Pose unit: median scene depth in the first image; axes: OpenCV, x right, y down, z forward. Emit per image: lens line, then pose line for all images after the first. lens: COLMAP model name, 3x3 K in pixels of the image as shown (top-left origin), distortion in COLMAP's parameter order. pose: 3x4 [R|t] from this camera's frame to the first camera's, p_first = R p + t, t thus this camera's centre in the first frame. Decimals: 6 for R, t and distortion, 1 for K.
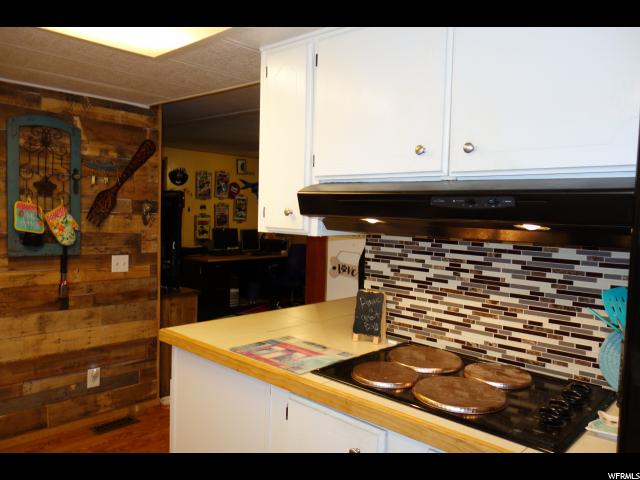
lens RADIAL K [[505.4, 0, 320.0], [0, 505.4, 240.0], [0, 0, 1]] dist [0.002109, 0.004614]
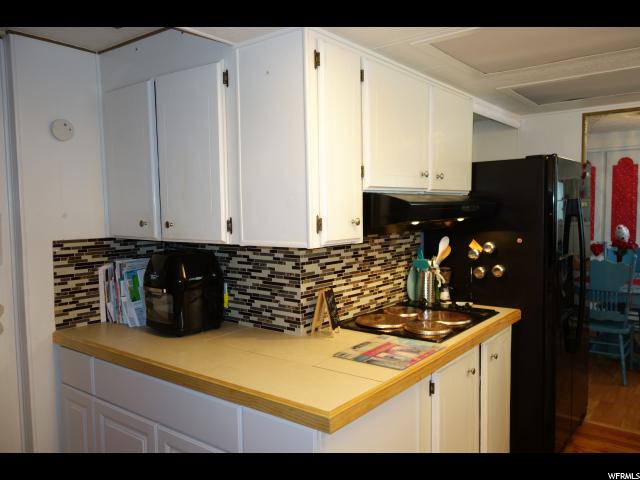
lens RADIAL K [[505.4, 0, 320.0], [0, 505.4, 240.0], [0, 0, 1]] dist [0.002109, 0.004614]
pose [[-0.097051, -0.091180, 0.991094, -1.006321], [0.069894, 0.992712, 0.098174, -0.118113], [-0.992822, 0.078799, -0.089971, 1.137853]]
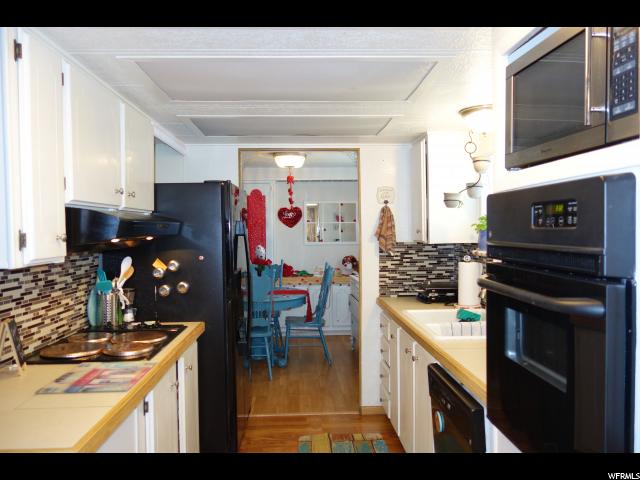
lens RADIAL K [[505.4, 0, 320.0], [0, 505.4, 240.0], [0, 0, 1]] dist [0.002109, 0.004614]
pose [[-0.720600, -0.034752, 0.692480, -0.975756], [0.030782, 0.996155, 0.082024, -0.107096], [-0.692668, 0.080422, -0.716759, 1.295435]]
